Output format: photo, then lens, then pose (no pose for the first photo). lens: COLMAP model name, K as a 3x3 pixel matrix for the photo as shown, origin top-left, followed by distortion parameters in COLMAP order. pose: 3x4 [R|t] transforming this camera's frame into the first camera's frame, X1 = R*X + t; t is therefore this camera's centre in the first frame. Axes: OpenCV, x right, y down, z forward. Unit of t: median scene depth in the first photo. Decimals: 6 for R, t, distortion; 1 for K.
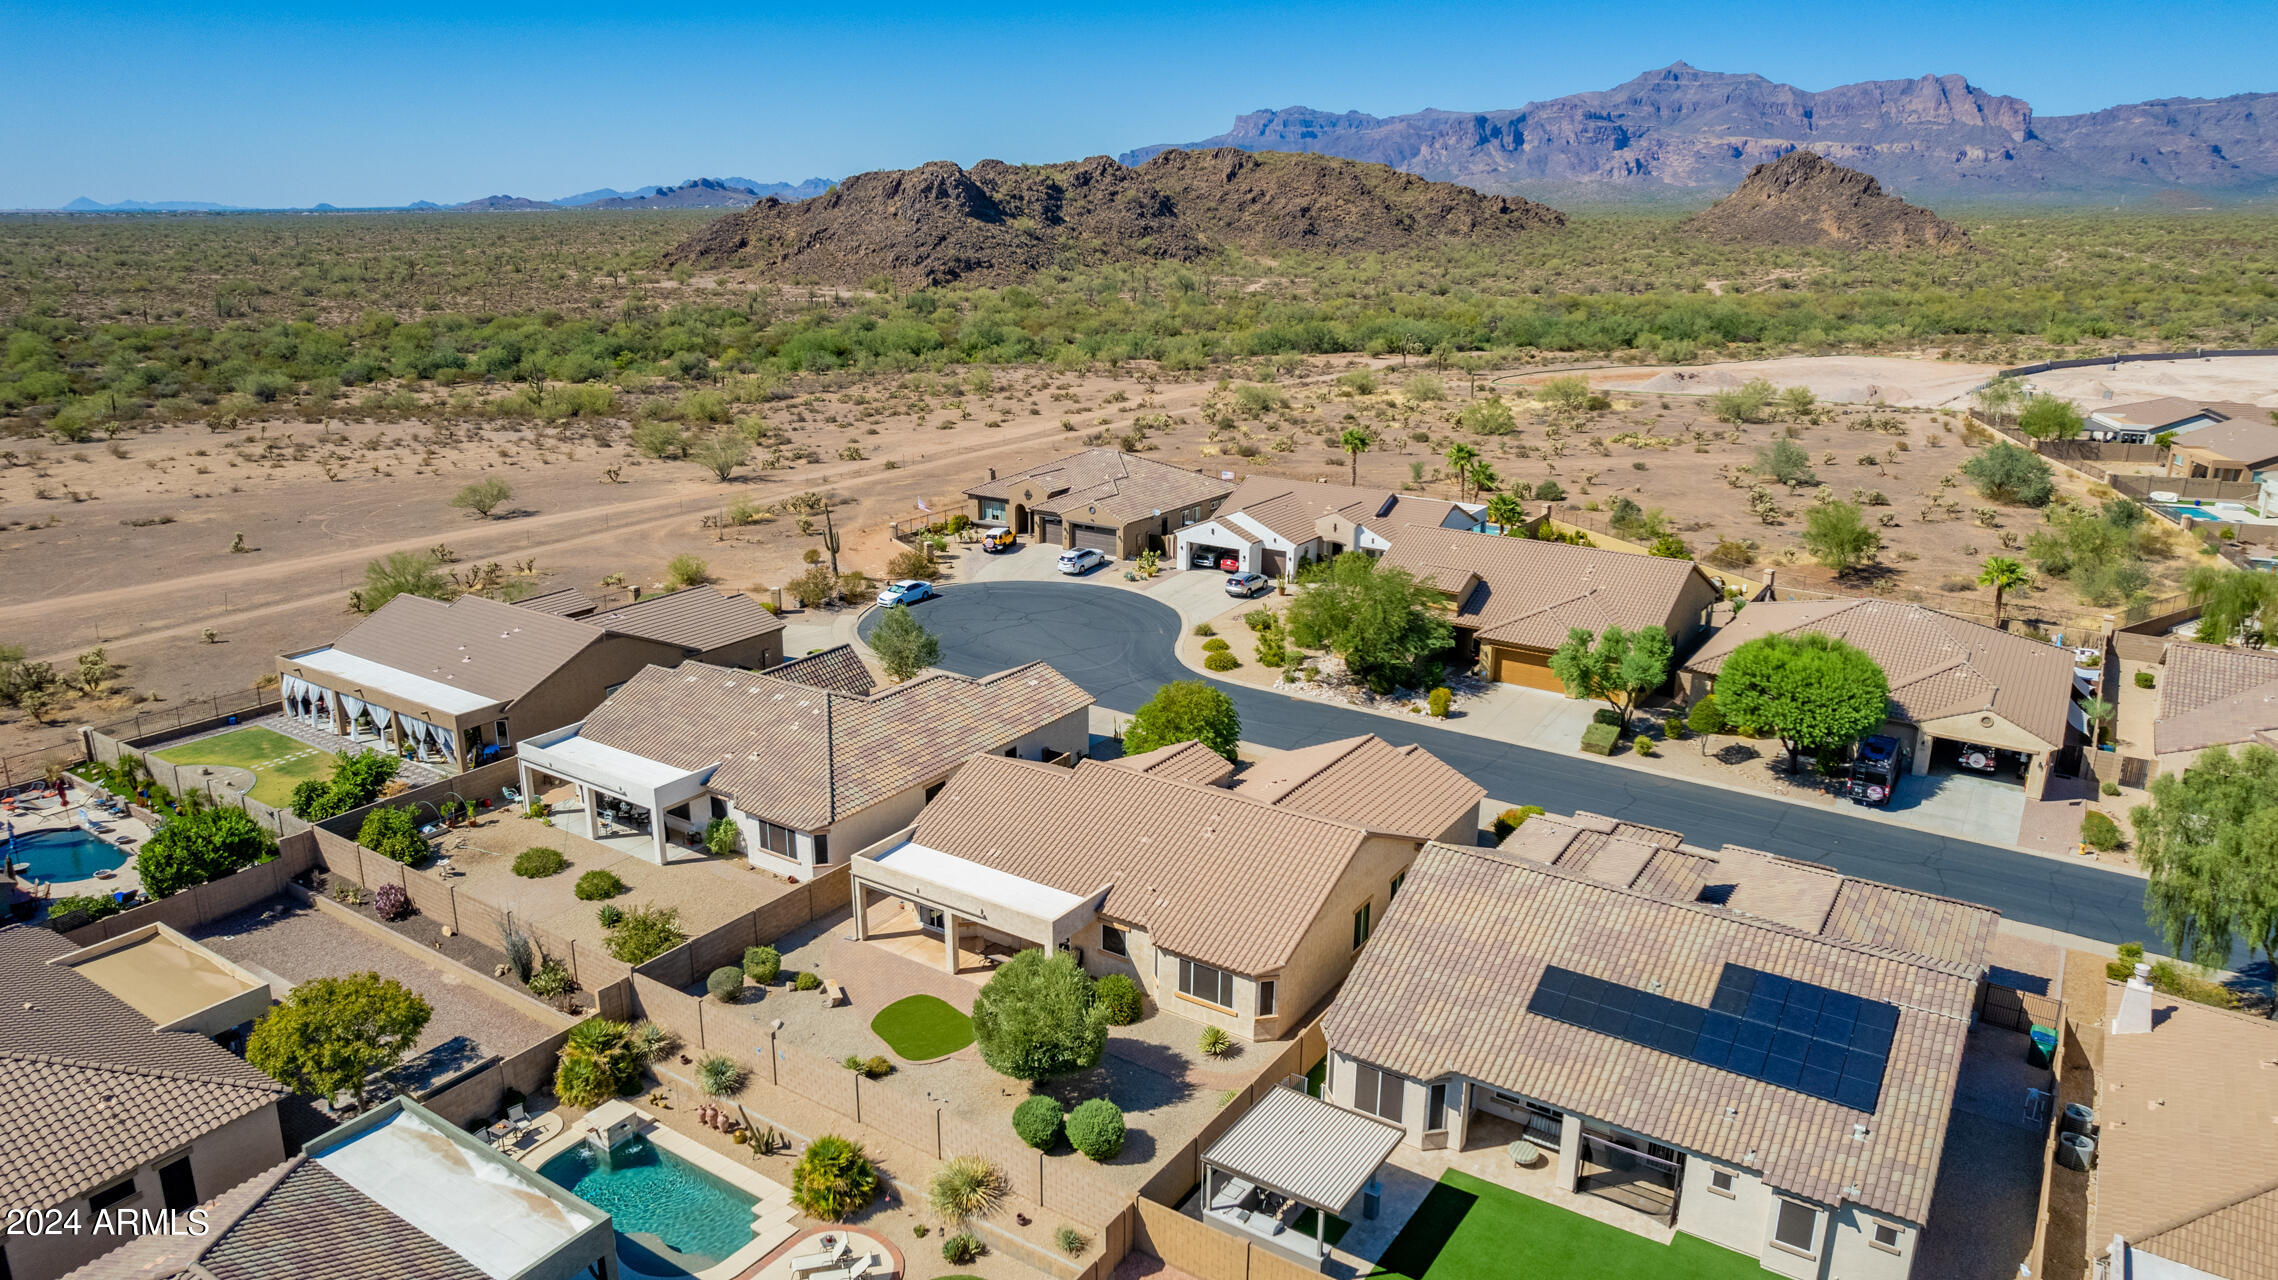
lens RADIAL K [[1496.4, 0, 1139.0], [0, 1496.4, 640.0], [0, 0, 1]] dist [-0.082499, 0.072393]
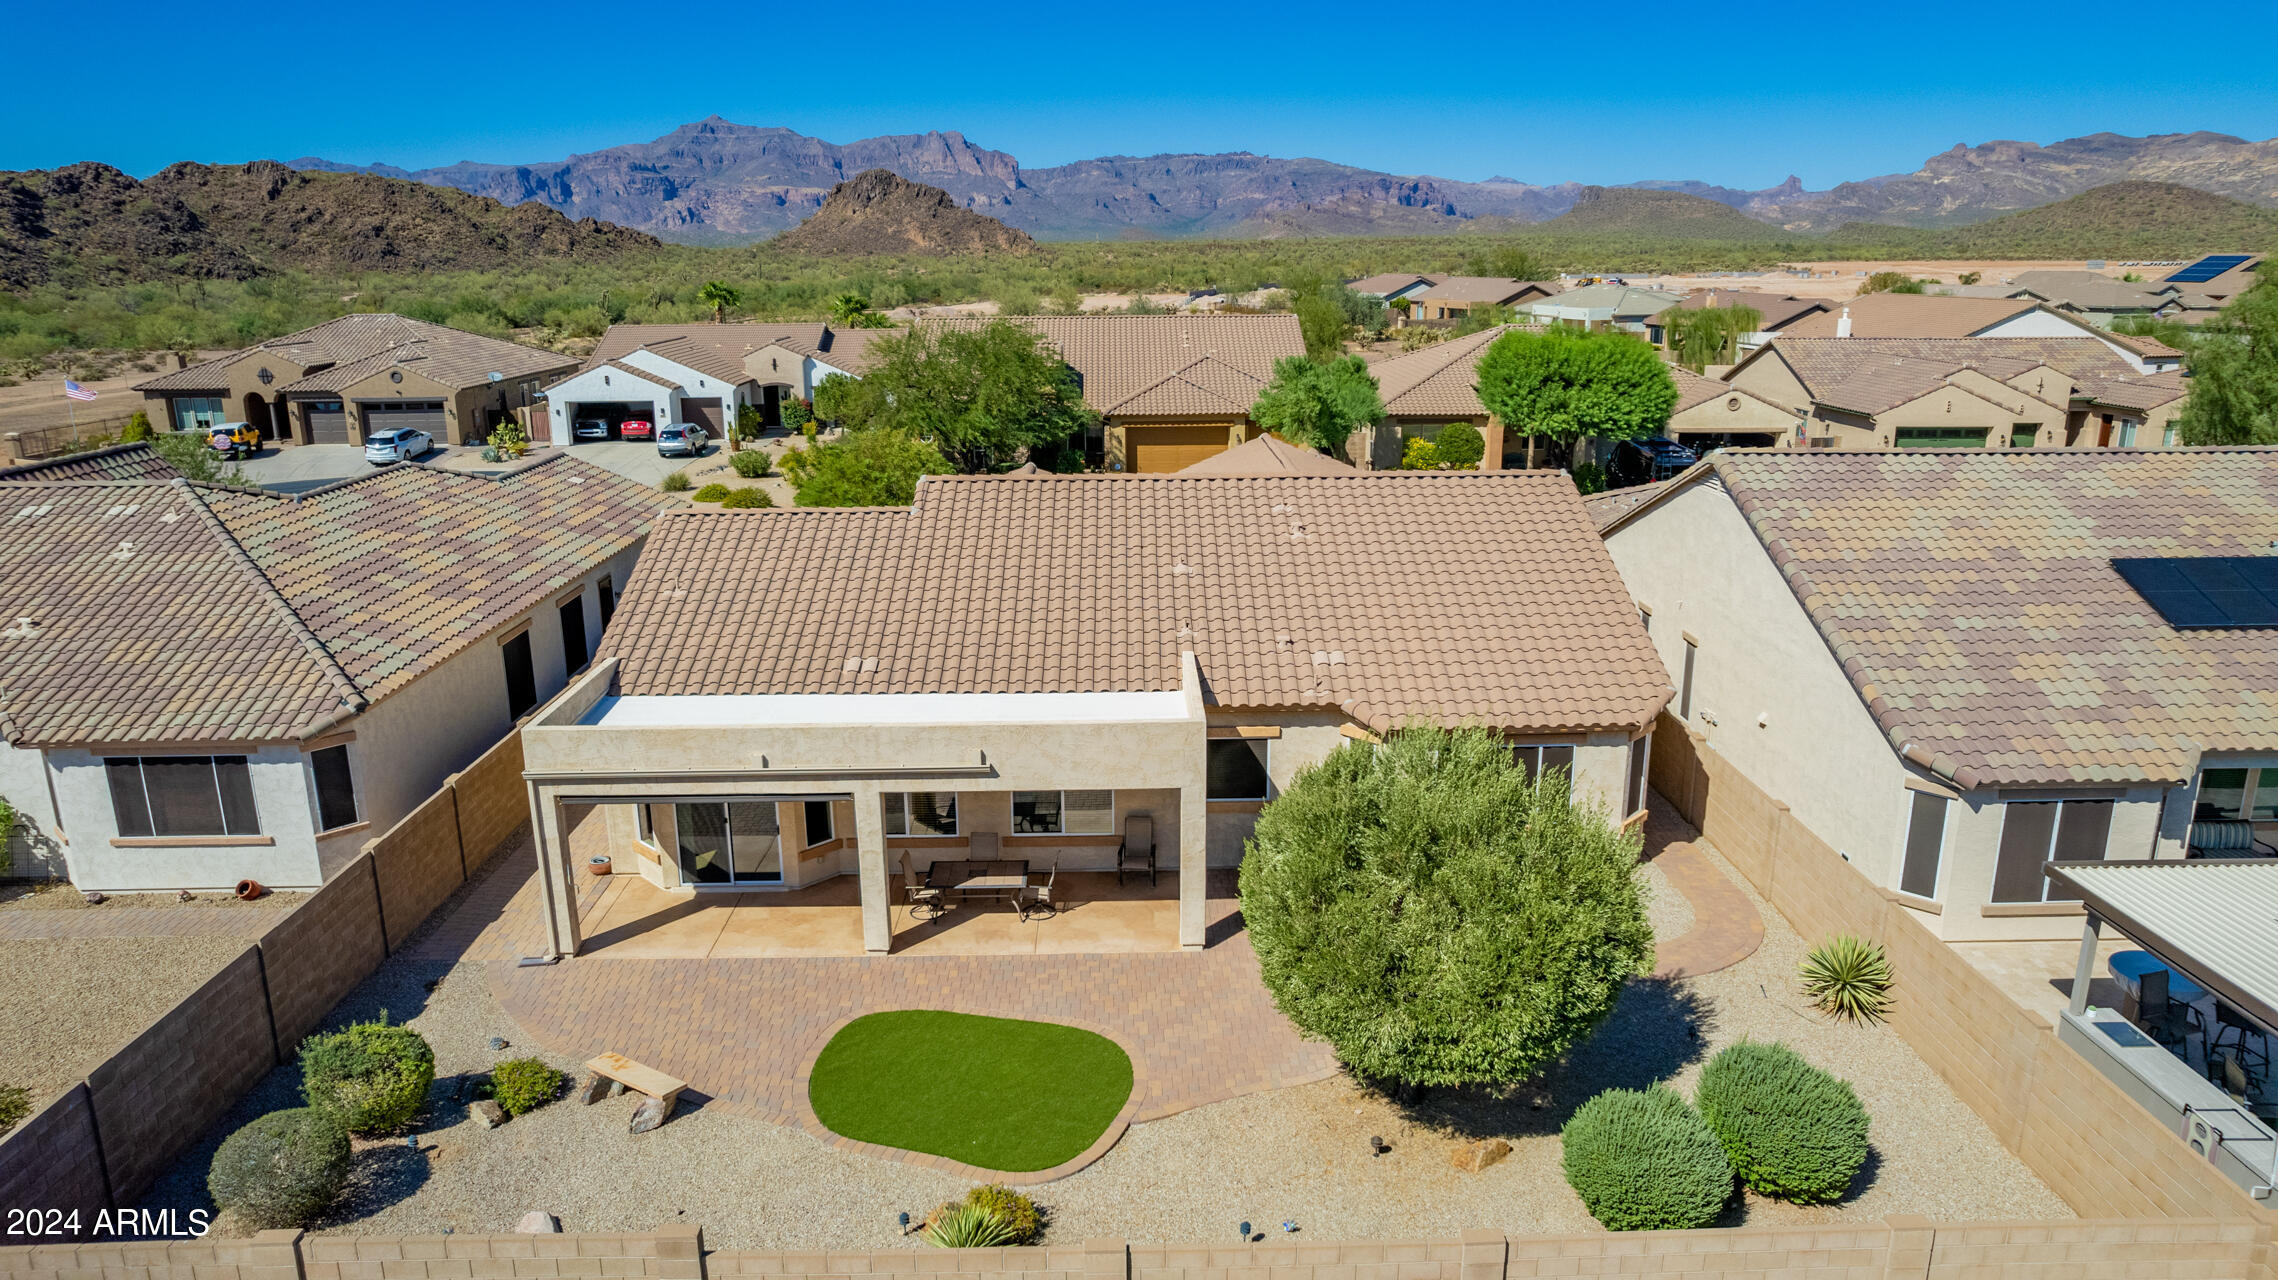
lens RADIAL K [[1456.9, 0, 1145.6], [0, 1456.9, 639.3], [0, 0, 1]] dist [-0.078358, 0.074119]
pose [[0.819782, -0.159686, 0.549961, -0.134068], [0.174673, 0.984298, 0.025429, 0.073037], [-0.545386, 0.075217, 0.834803, 0.320709]]
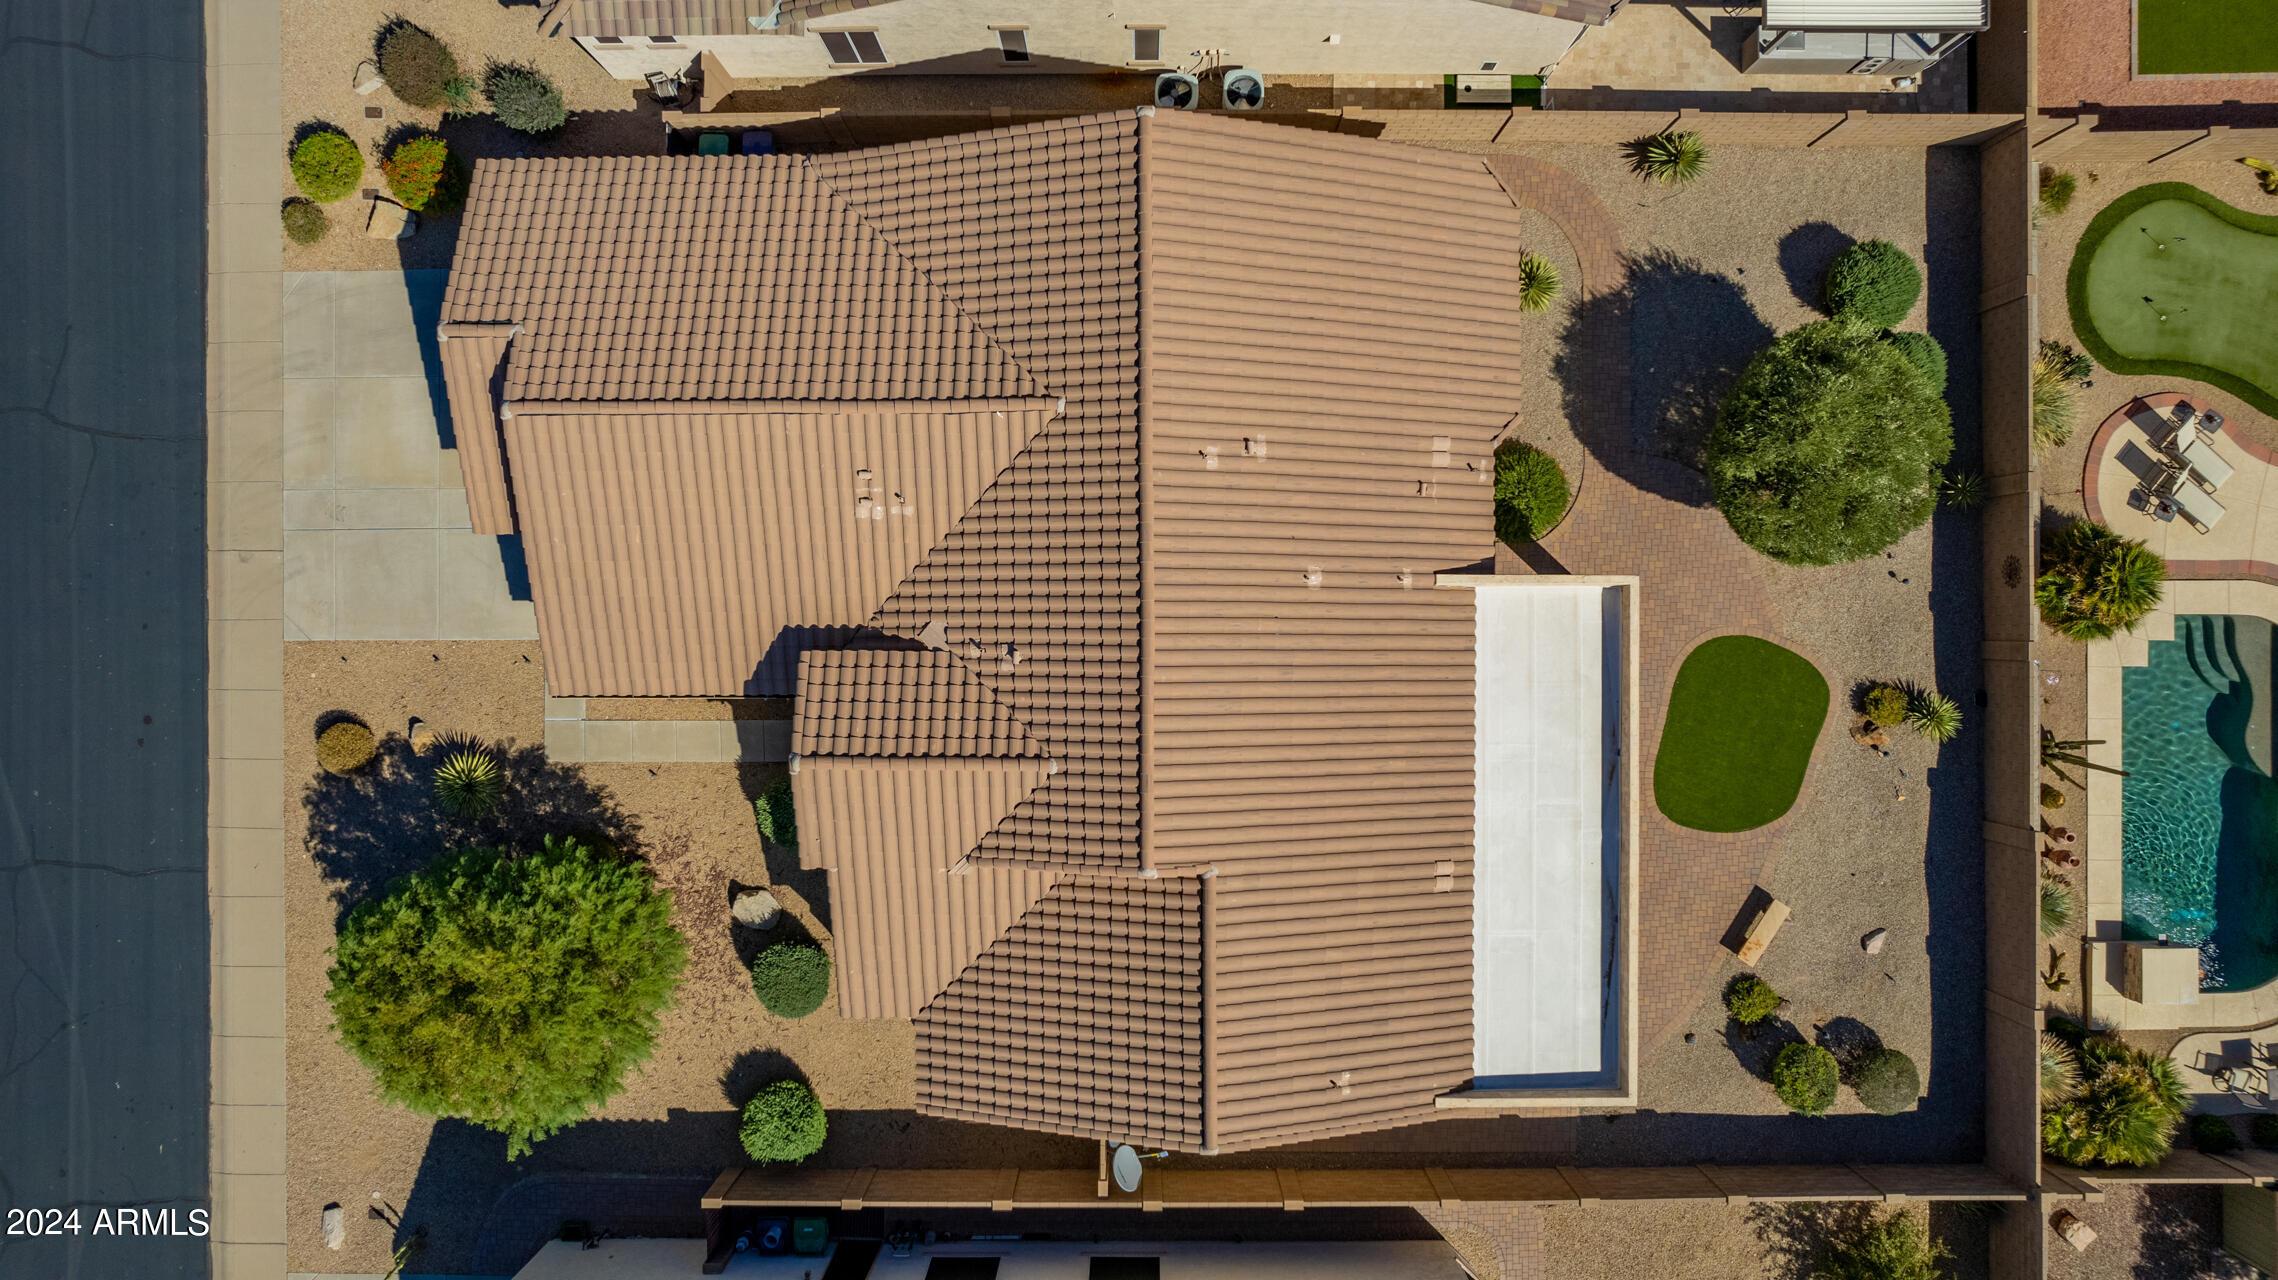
lens RADIAL K [[1457.8, 0, 1145.5], [0, 1457.8, 648.0], [0, 0, 1]] dist [-0.066034, 0.052056]
pose [[-0.558362, -0.829421, -0.017084, 0.012220], [0.222297, -0.169426, 0.960145, -0.159529], [-0.799259, 0.532311, 0.278978, 0.477187]]
